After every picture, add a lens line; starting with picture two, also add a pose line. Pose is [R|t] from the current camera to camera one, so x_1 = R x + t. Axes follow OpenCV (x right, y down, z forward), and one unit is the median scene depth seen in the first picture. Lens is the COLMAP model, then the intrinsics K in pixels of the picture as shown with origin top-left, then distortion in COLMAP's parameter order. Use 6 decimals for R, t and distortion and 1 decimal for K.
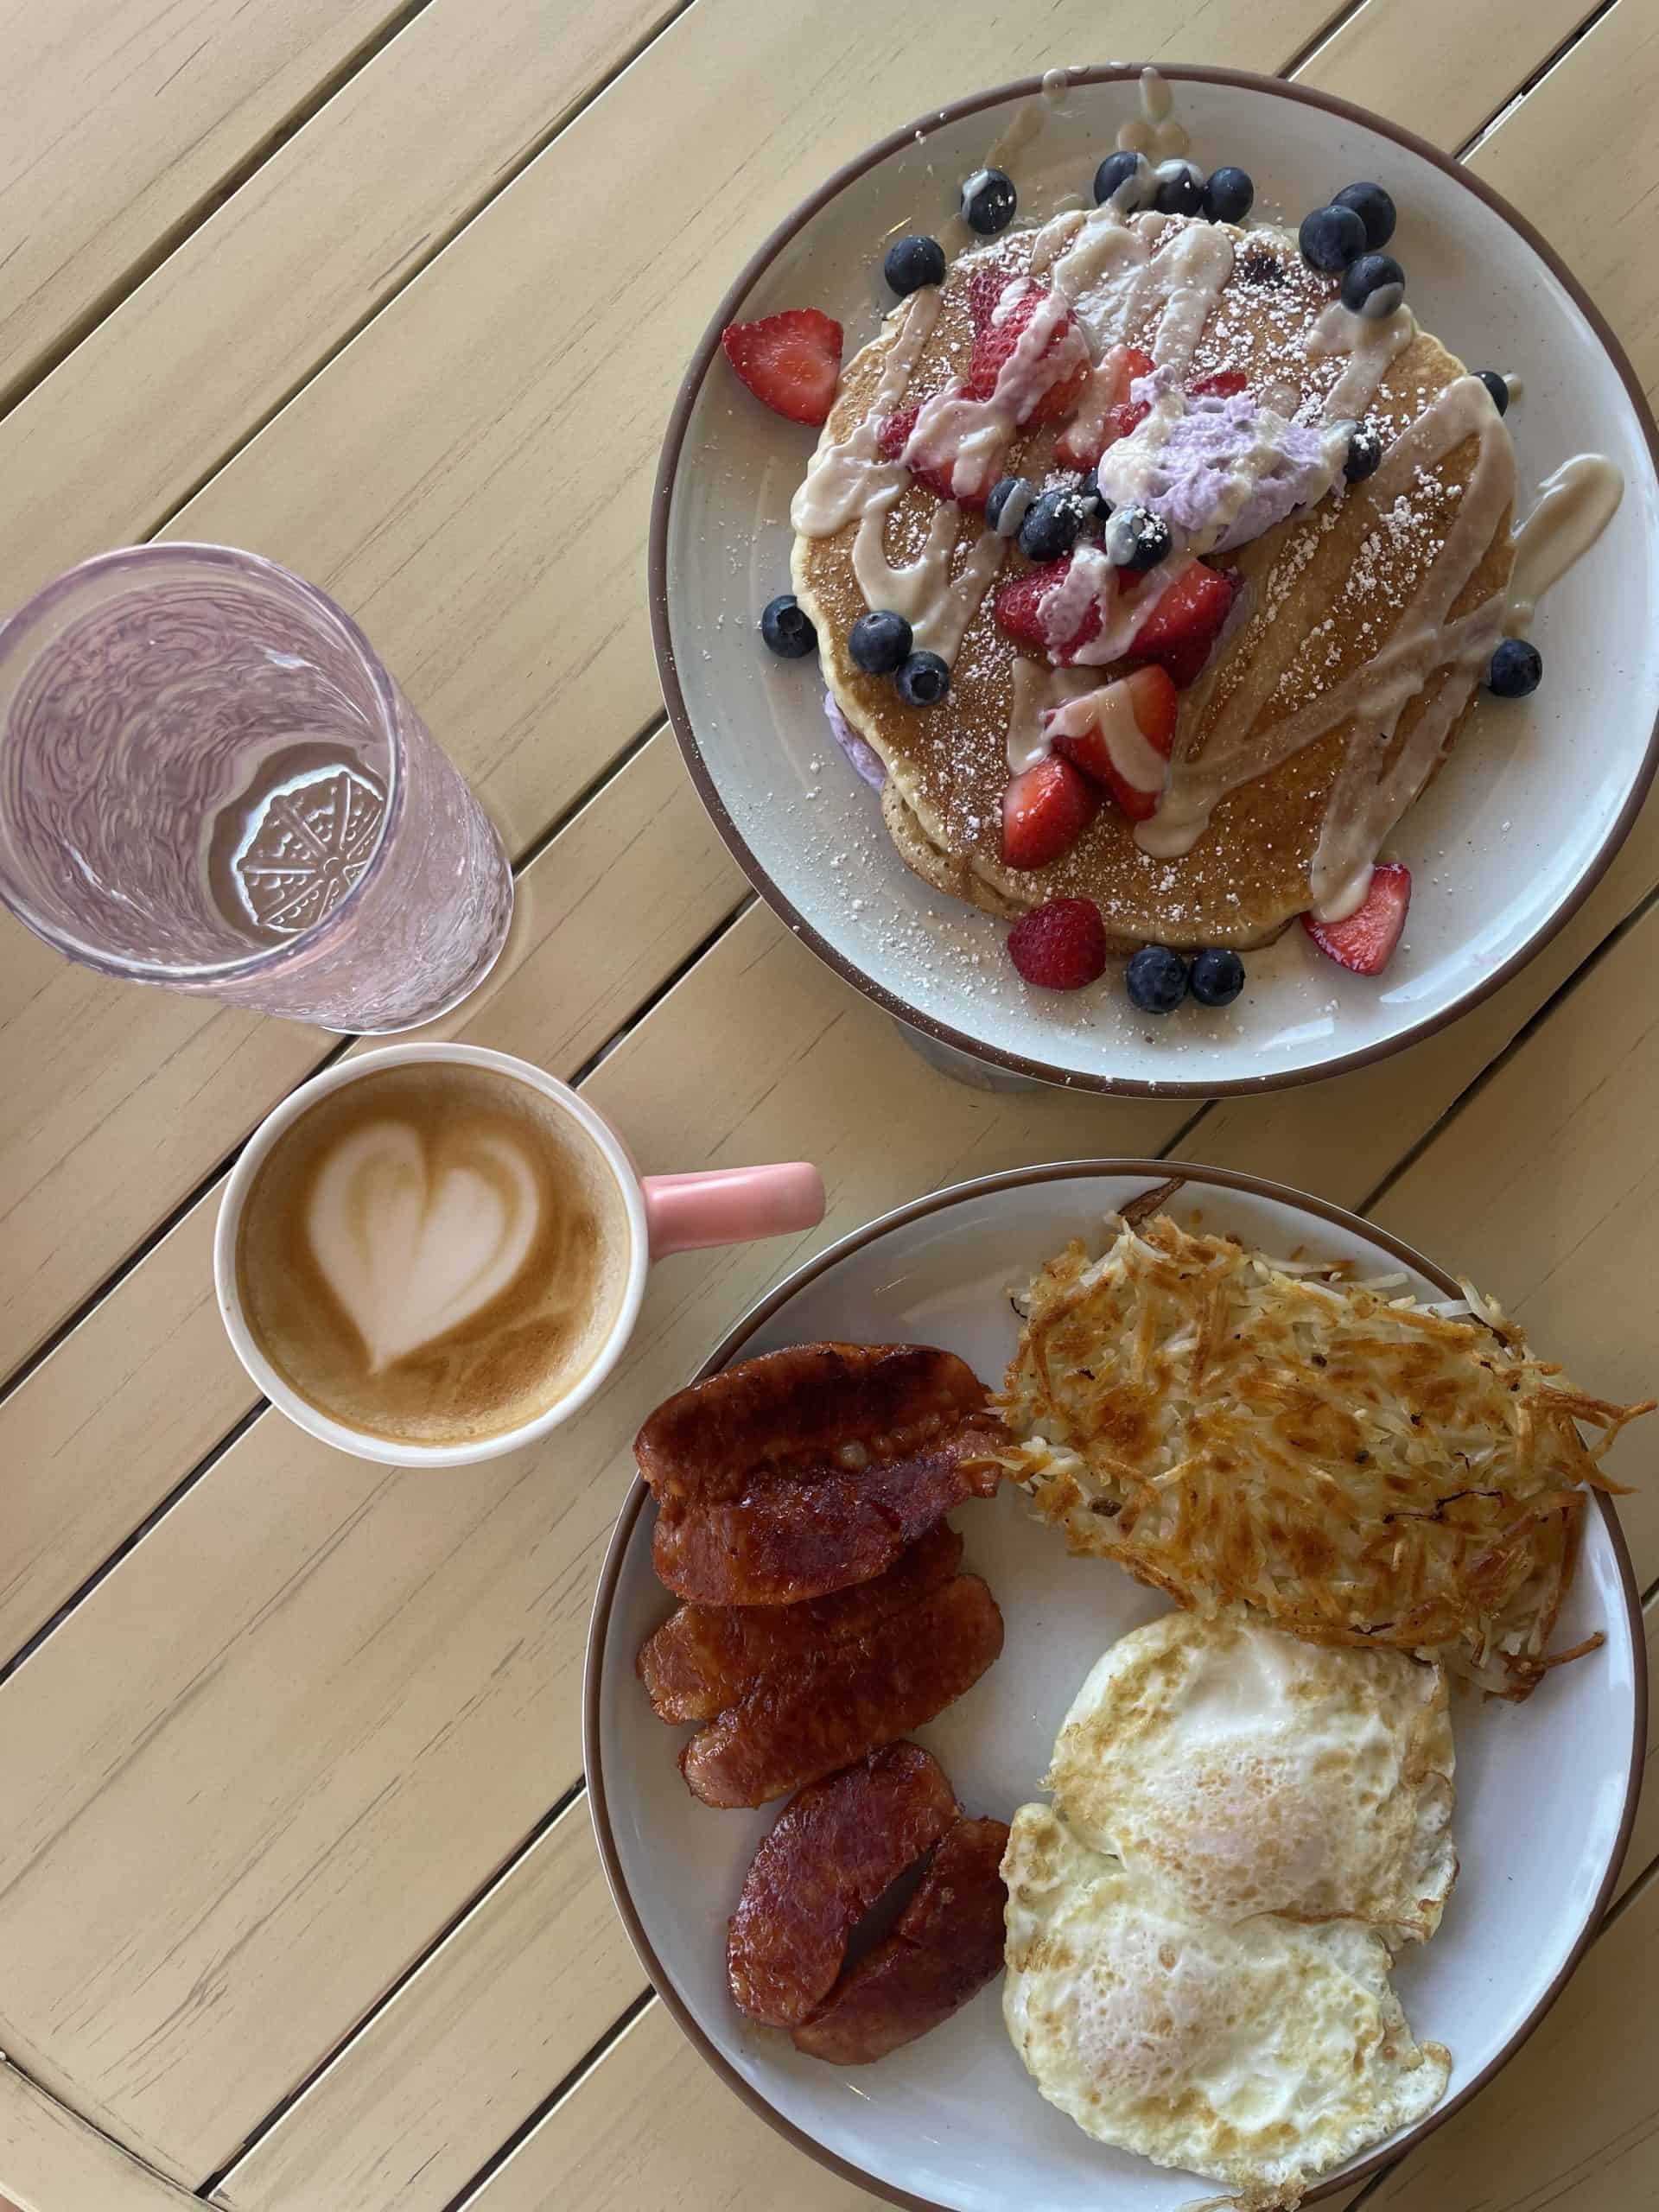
lens RADIAL K [[1713.3, 0, 827.8], [0, 1713.3, 1092.4], [0, 0, 1]] dist [0.084089, -0.131655]
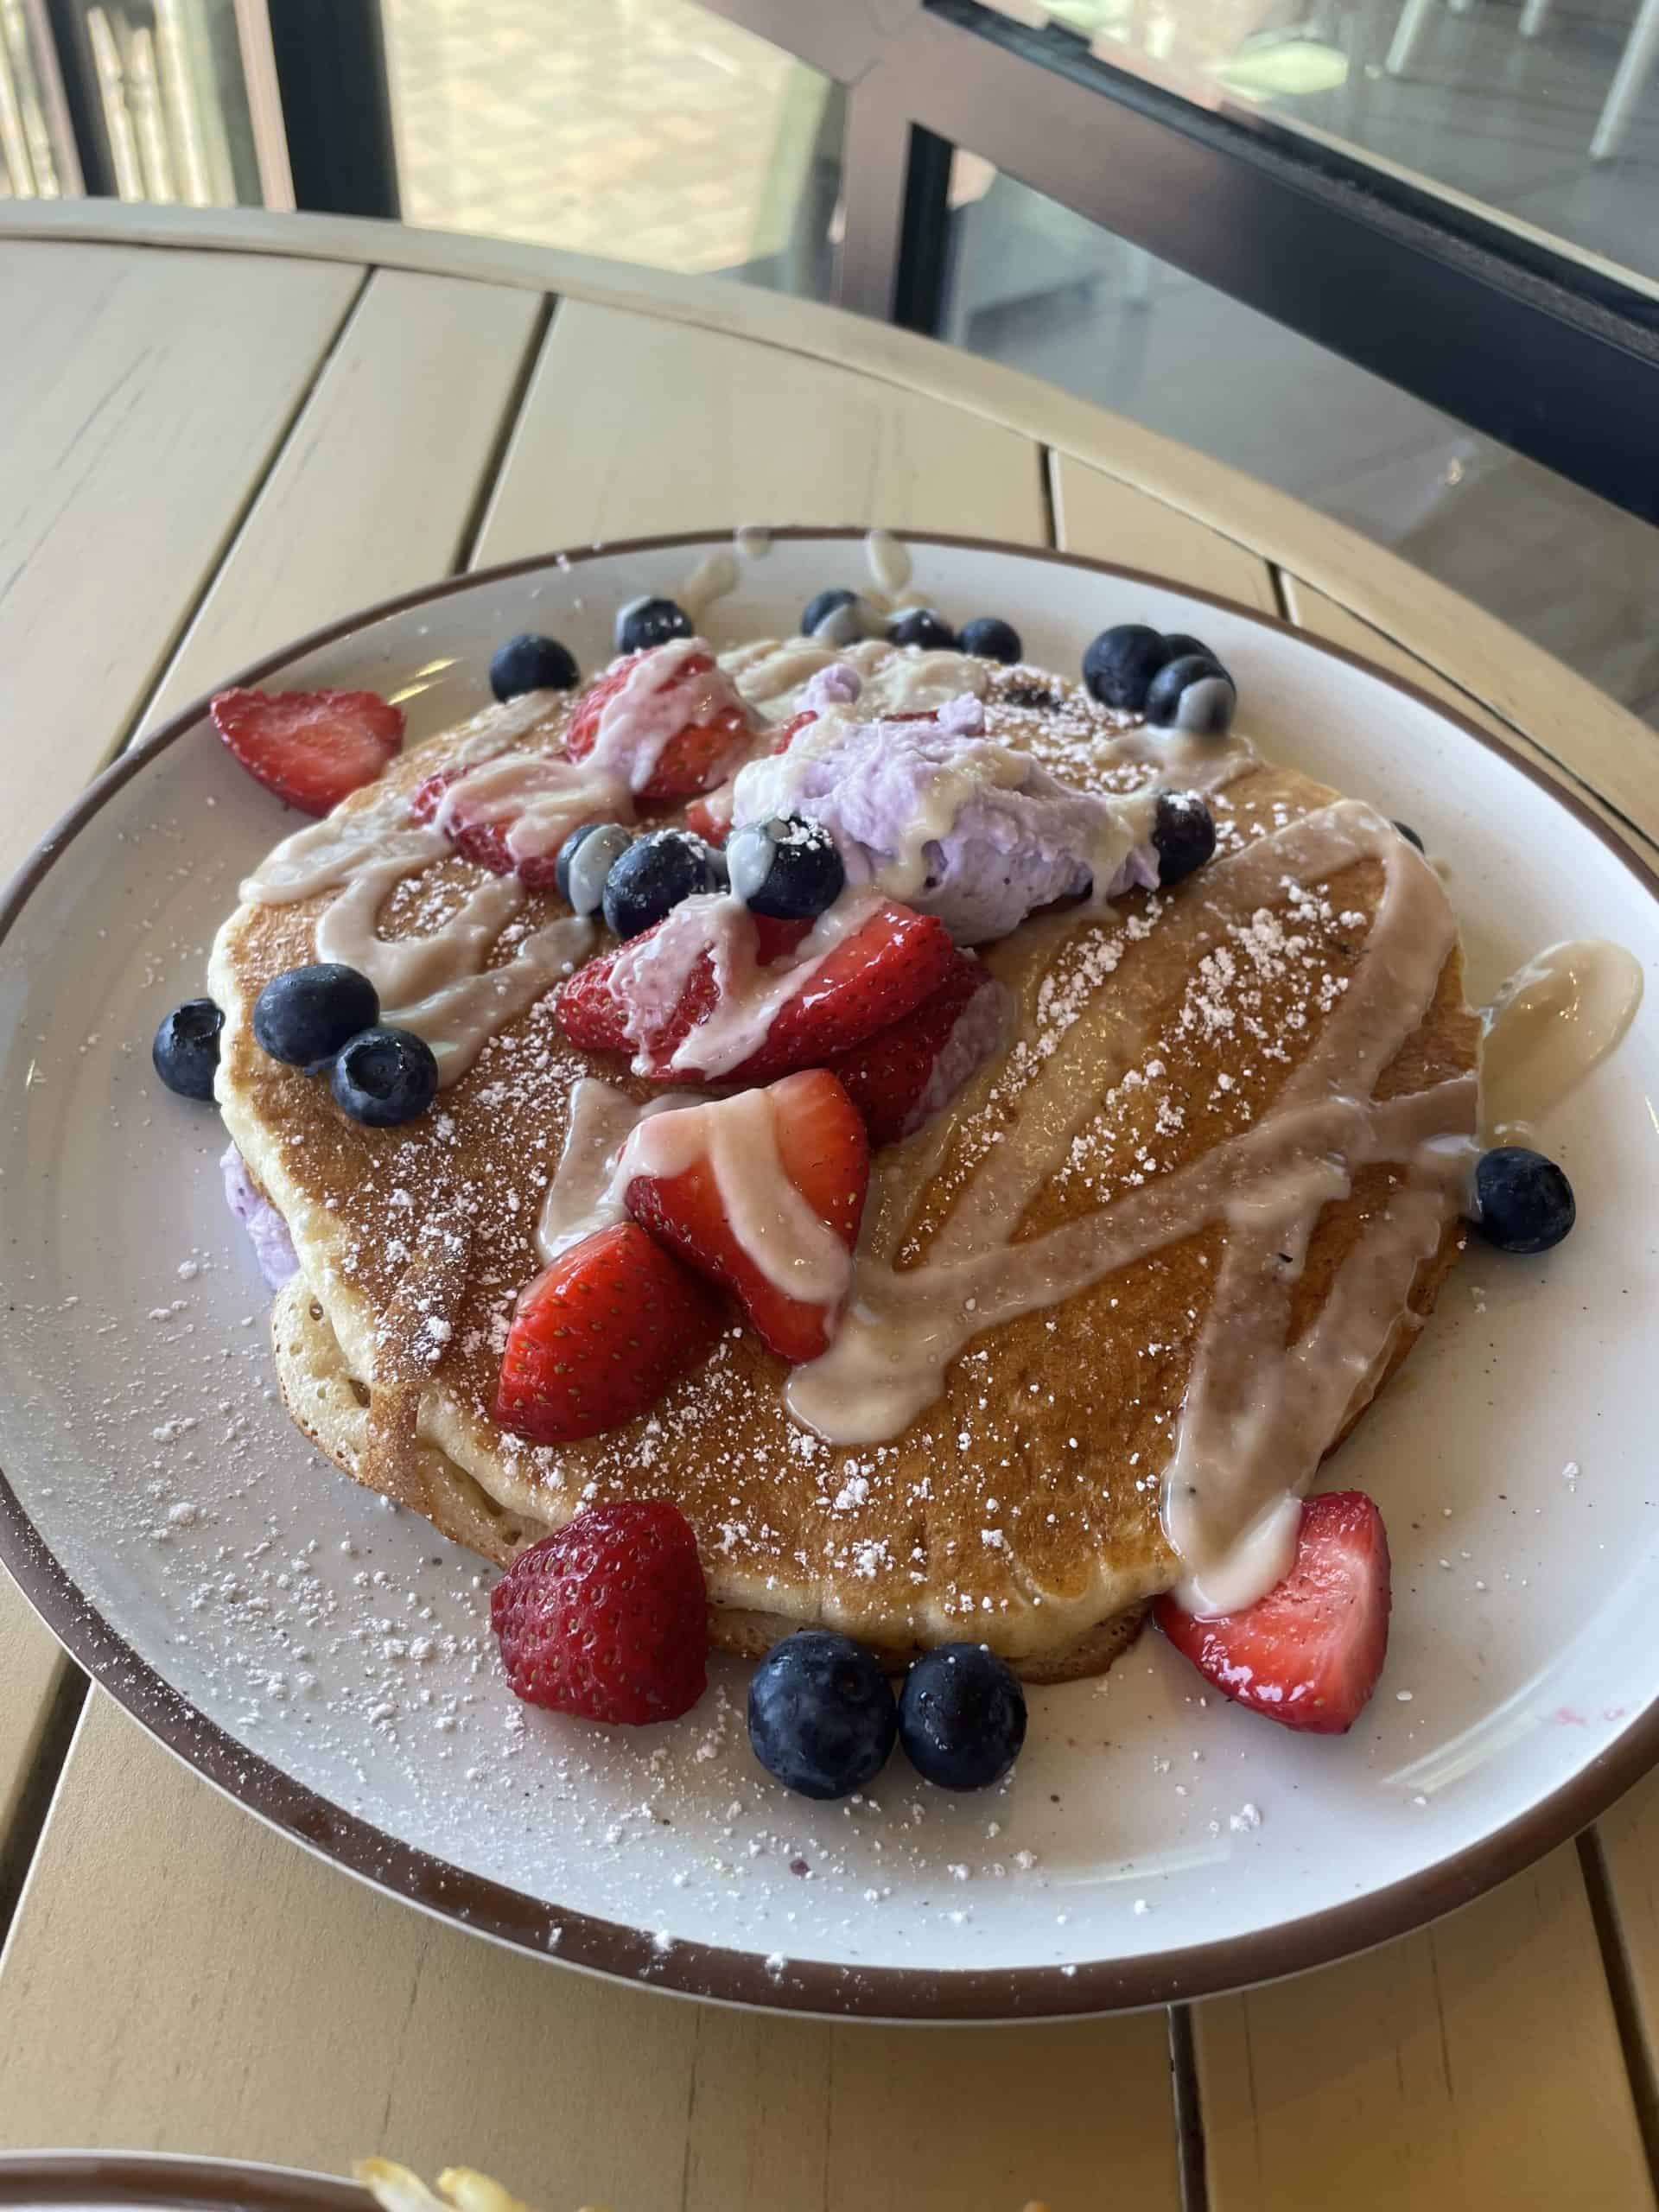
lens RADIAL K [[1713.3, 0, 827.8], [0, 1713.3, 1092.4], [0, 0, 1]] dist [0.084089, -0.131655]
pose [[0.998265, 0.038054, -0.044940, 0.209847], [-0.057997, 0.767516, -0.638401, 0.091709], [0.010199, 0.639899, 0.768391, 0.581194]]
